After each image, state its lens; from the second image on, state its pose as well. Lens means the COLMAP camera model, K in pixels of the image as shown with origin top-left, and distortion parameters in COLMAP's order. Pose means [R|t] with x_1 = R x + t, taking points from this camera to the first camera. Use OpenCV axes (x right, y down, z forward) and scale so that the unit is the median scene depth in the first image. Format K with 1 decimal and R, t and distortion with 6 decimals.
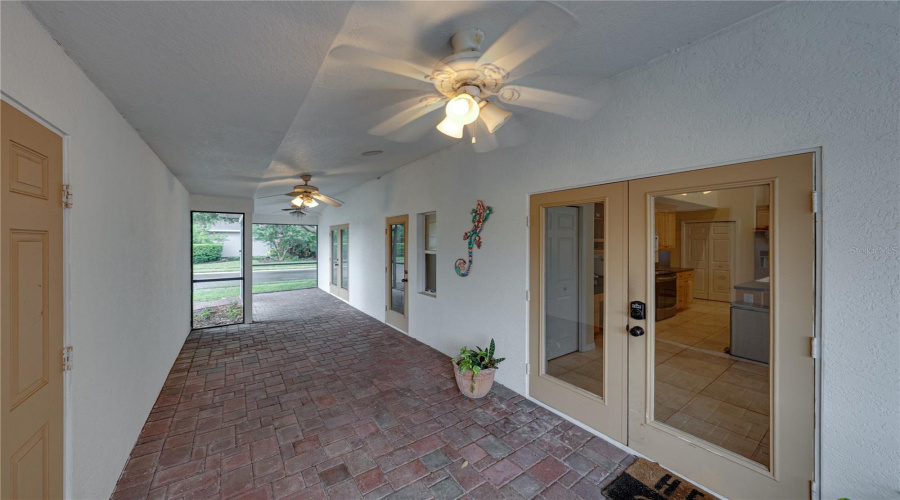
lens RADIAL K [[314.5, 0, 450.8], [0, 314.5, 245.9], [0, 0, 1]] dist [-0.000357, 0.000062]
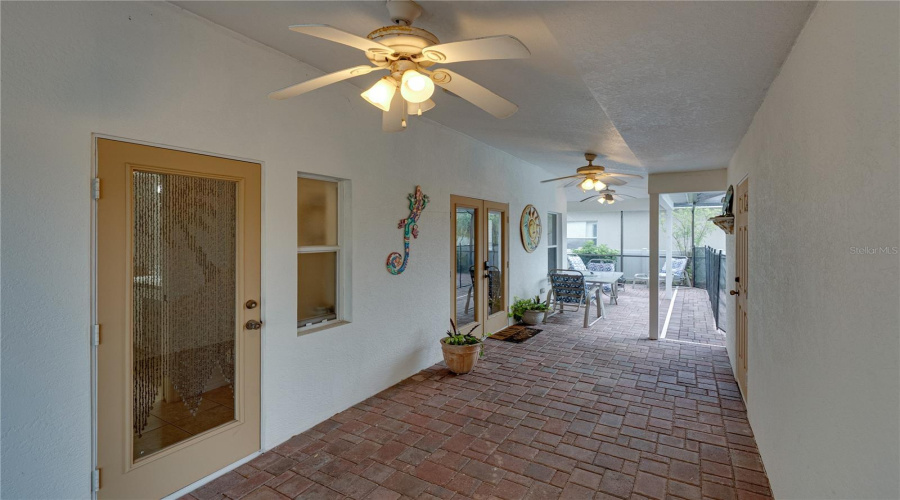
lens RADIAL K [[395.0, 0, 467.8], [0, 395.0, 230.5], [0, 0, 1]] dist [0.000002, -0.000083]
pose [[-0.428261, 0.001334, 0.903654, -0.982053], [0.012463, 0.999913, 0.004431, -0.016660], [-0.903569, 0.013160, -0.428240, 1.309264]]
